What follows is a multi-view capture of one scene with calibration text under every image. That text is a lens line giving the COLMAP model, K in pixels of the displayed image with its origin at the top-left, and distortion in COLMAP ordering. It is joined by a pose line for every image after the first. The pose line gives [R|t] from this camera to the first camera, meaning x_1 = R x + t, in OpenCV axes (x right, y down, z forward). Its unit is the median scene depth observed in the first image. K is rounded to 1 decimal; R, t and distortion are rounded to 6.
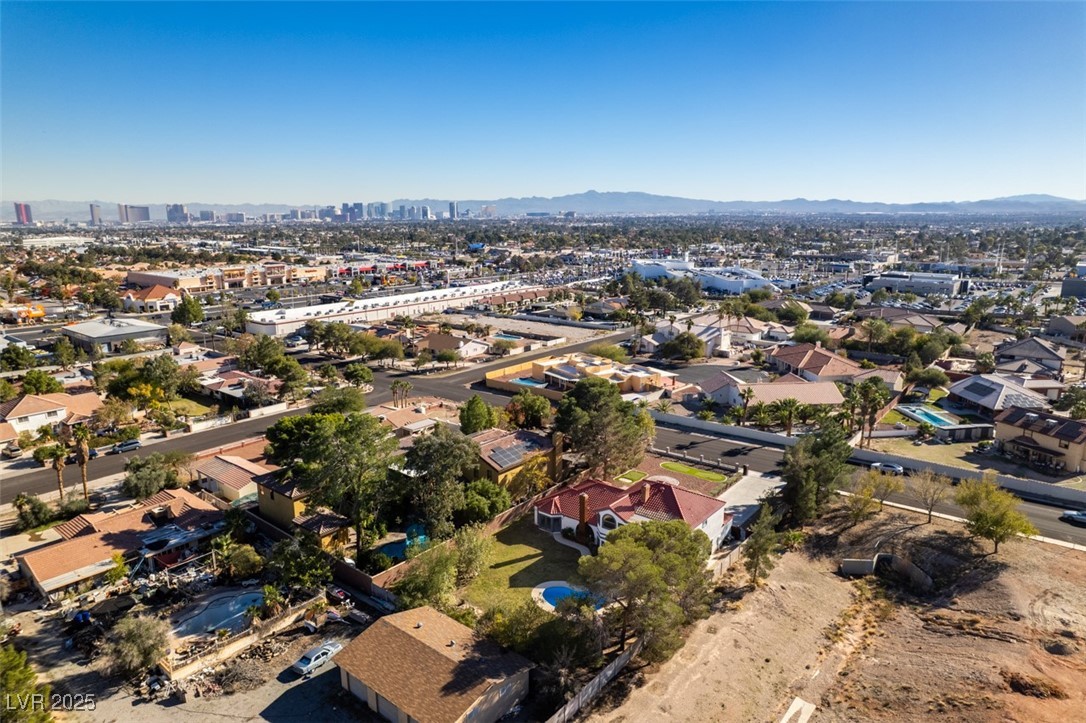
lens RADIAL K [[697.7, 0, 543.0], [0, 697.7, 361.5], [0, 0, 1]] dist [-0.071101, 0.067844]
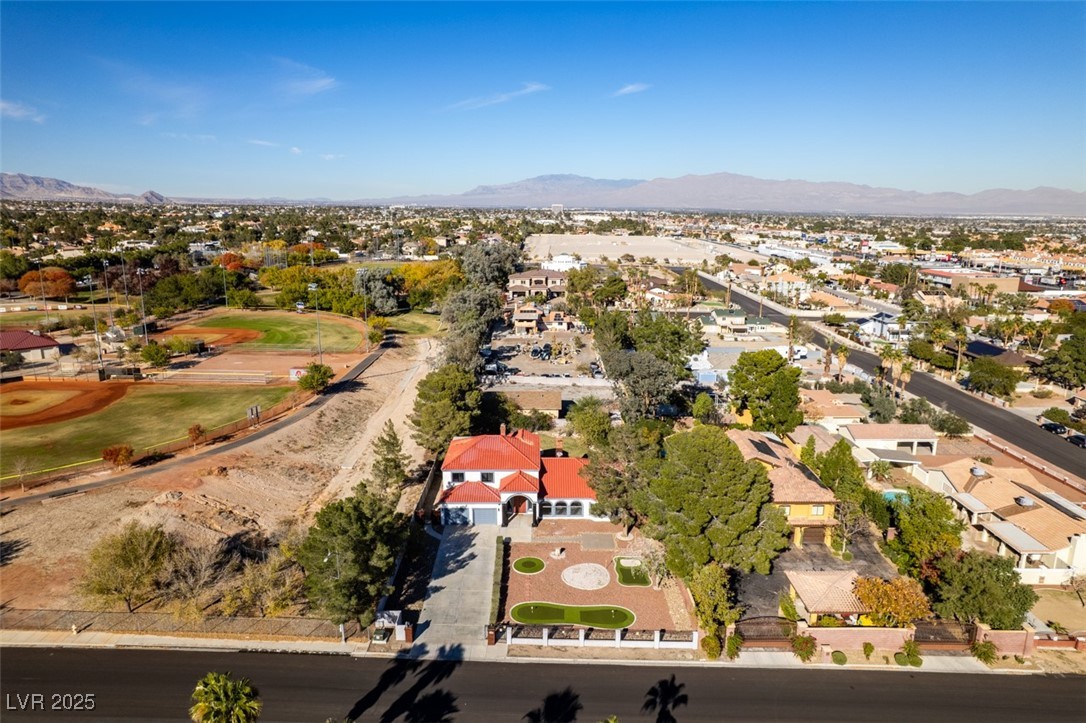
lens RADIAL K [[697.7, 0, 543.0], [0, 697.7, 361.5], [0, 0, 1]] dist [-0.071101, 0.067844]
pose [[-0.778833, 0.135996, -0.612310, 0.396323], [-0.139225, 0.914377, 0.380173, -0.177849], [0.611584, 0.381341, -0.693213, 0.928608]]
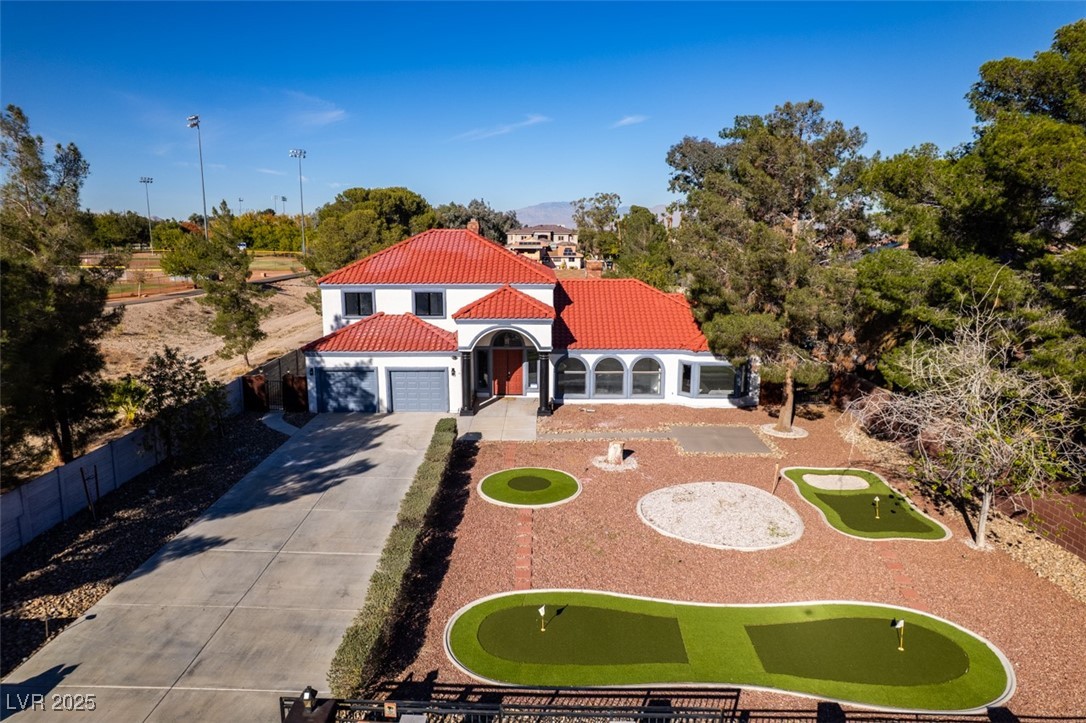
lens RADIAL K [[697.7, 0, 543.0], [0, 697.7, 361.5], [0, 0, 1]] dist [-0.071101, 0.067844]
pose [[-0.780490, 0.110417, -0.615340, 0.224254], [-0.139459, 0.928725, 0.343541, 0.048373], [0.609415, 0.353945, -0.709462, 0.750946]]
